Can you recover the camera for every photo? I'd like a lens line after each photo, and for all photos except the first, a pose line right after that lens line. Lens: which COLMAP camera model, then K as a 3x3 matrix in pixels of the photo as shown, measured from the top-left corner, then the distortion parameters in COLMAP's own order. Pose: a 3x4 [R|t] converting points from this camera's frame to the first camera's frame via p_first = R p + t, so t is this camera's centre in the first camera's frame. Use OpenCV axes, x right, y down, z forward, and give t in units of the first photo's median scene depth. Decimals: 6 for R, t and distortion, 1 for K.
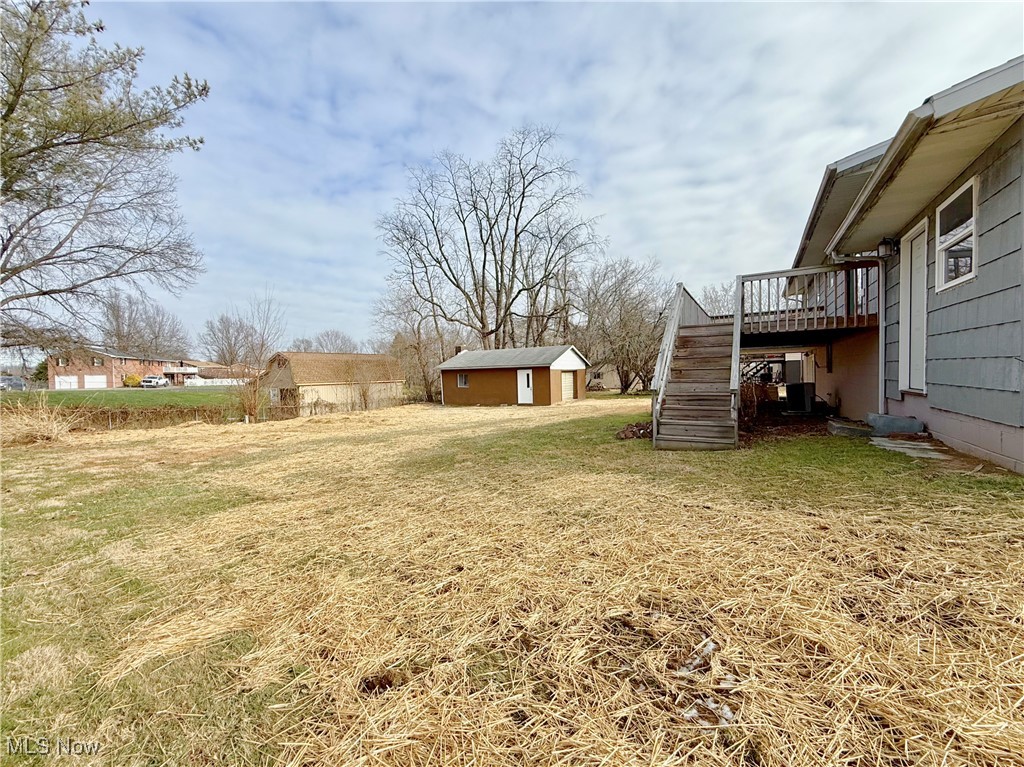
lens RADIAL K [[407.0, 0, 509.8], [0, 407.0, 381.8], [0, 0, 1]] dist [-0.000133, 0.000013]
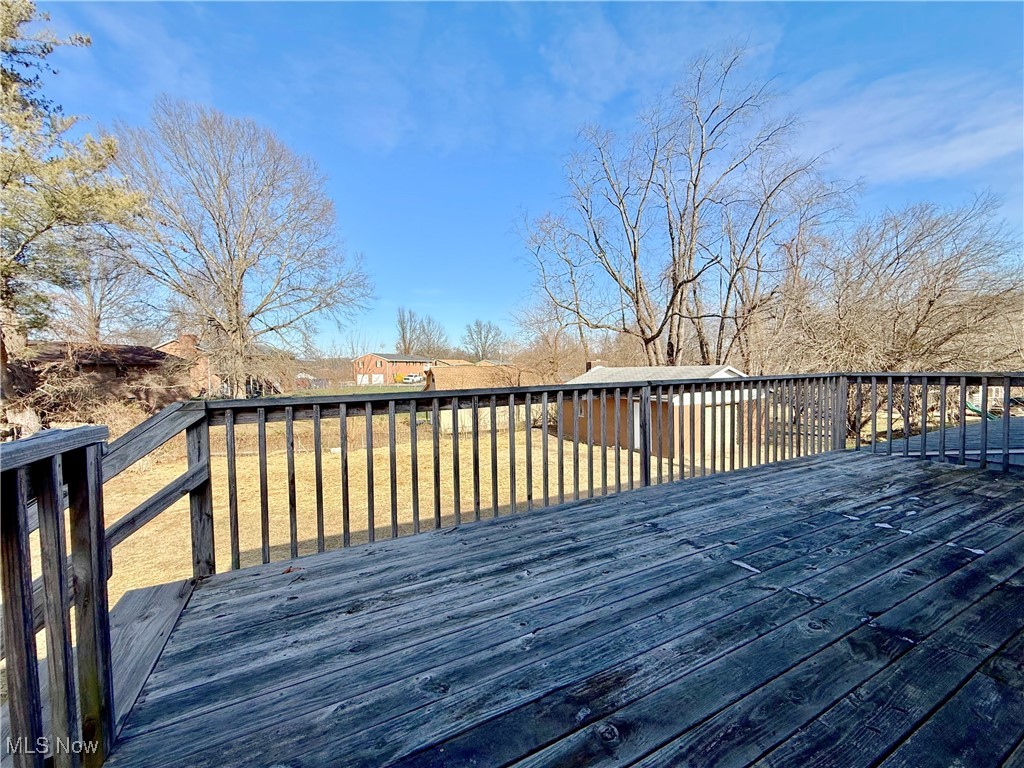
lens RADIAL K [[407.0, 0, 509.8], [0, 407.0, 382.3], [0, 0, 1]] dist [-0.000133, 0.000013]
pose [[0.838648, 0.024474, -0.544124, 0.204476], [-0.011354, 0.999558, 0.027459, -0.072553], [0.544556, -0.016850, 0.838555, 0.243235]]
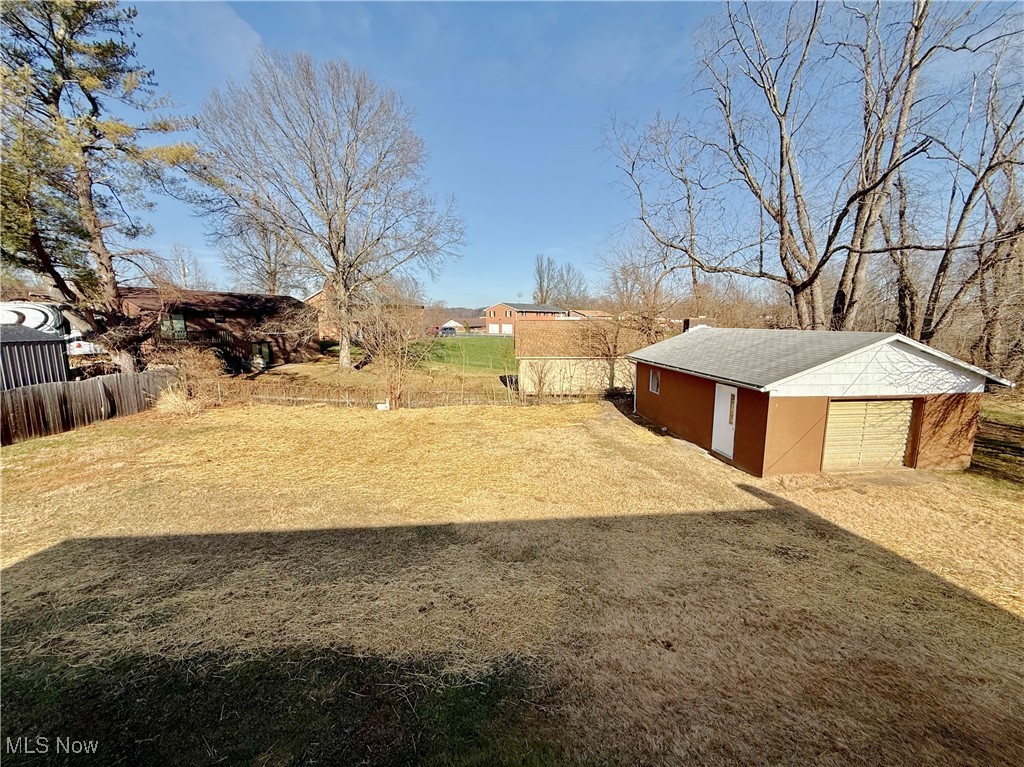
lens RADIAL K [[407.0, 0, 509.8], [0, 407.0, 381.8], [0, 0, 1]] dist [-0.000133, 0.000013]
pose [[0.585832, 0.145649, -0.797237, 0.236059], [-0.032997, 0.987189, 0.156105, -0.087673], [0.809760, -0.065145, 0.583133, 0.463415]]
